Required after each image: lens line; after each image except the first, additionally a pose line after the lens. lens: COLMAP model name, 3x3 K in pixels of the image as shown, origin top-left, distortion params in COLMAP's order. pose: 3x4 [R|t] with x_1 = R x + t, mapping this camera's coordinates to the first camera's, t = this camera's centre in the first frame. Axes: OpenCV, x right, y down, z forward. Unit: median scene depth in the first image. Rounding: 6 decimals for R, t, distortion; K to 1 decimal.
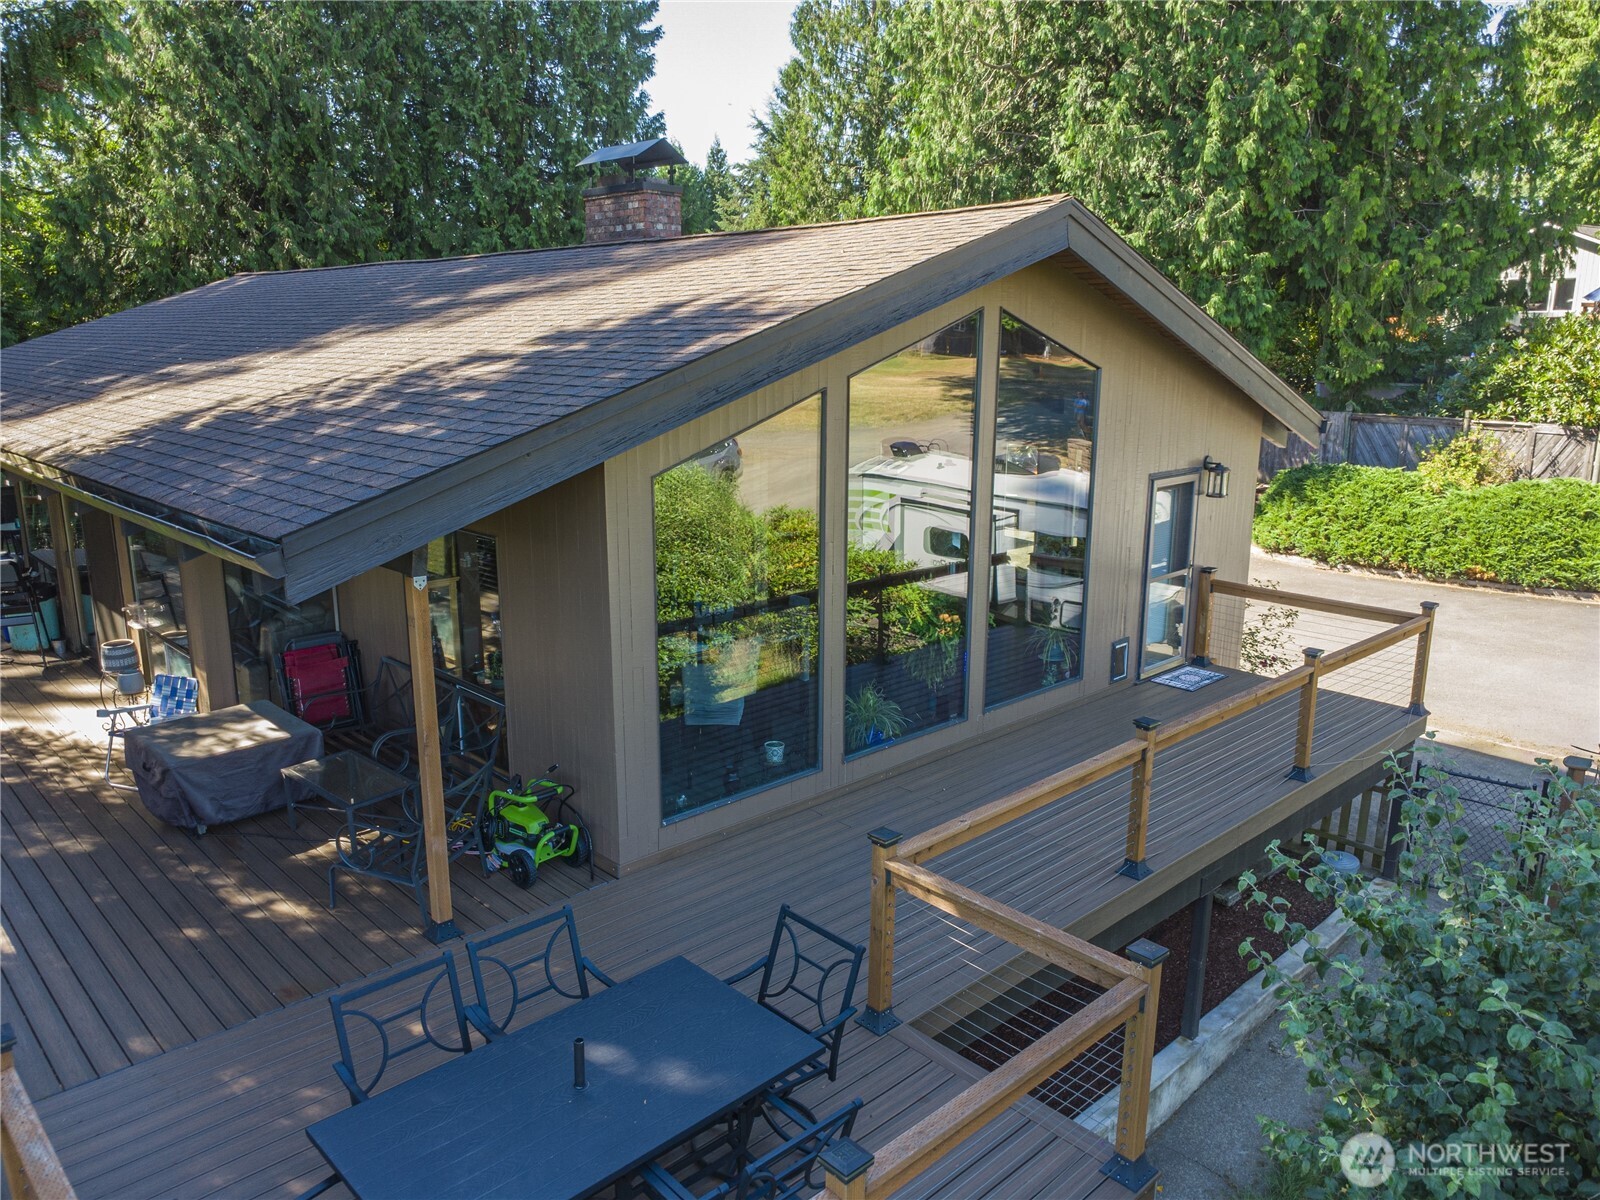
lens RADIAL K [[1193.5, 0, 793.5], [0, 1193.5, 597.1], [0, 0, 1]] dist [-0.000407, -0.010052]
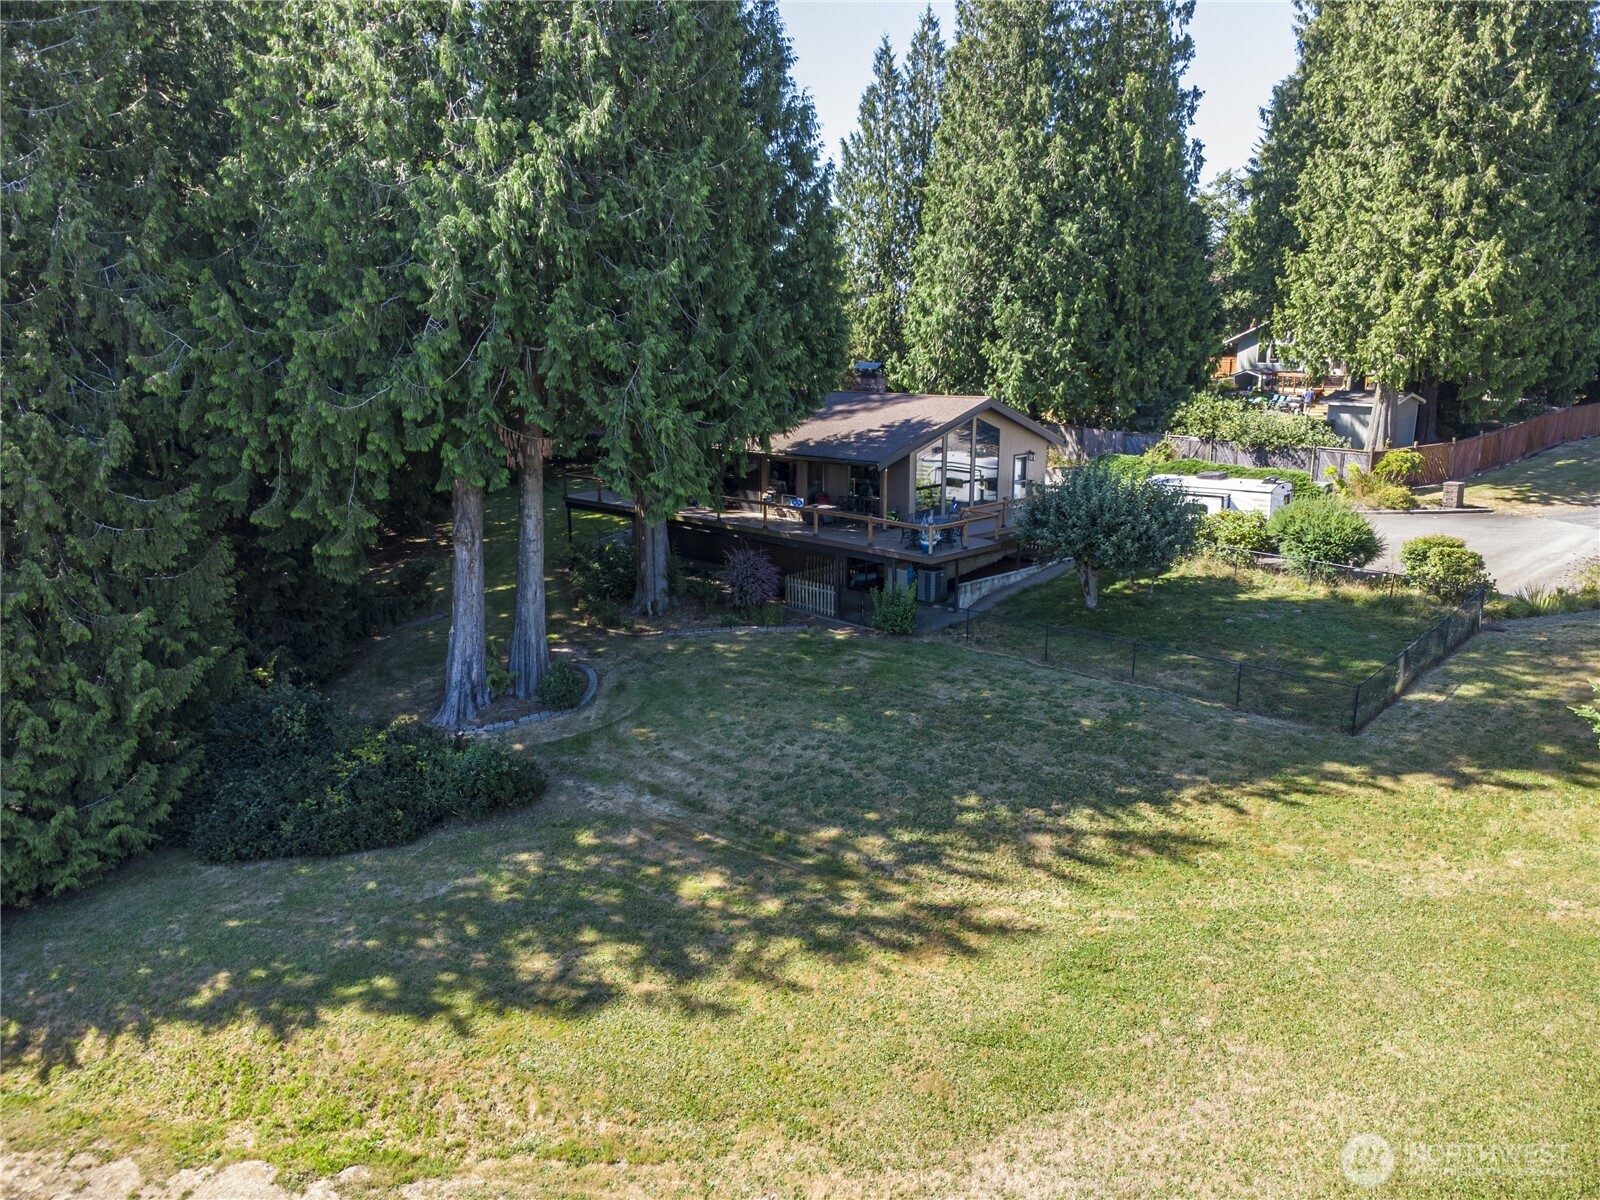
lens RADIAL K [[1193.5, 0, 804.4], [0, 1193.5, 604.1], [0, 0, 1]] dist [-0.000407, -0.010052]
pose [[0.999070, -0.011263, 0.041620, -0.253293], [0.011037, 0.999923, 0.005649, 0.163604], [-0.041680, -0.005184, 0.999118, -1.321297]]
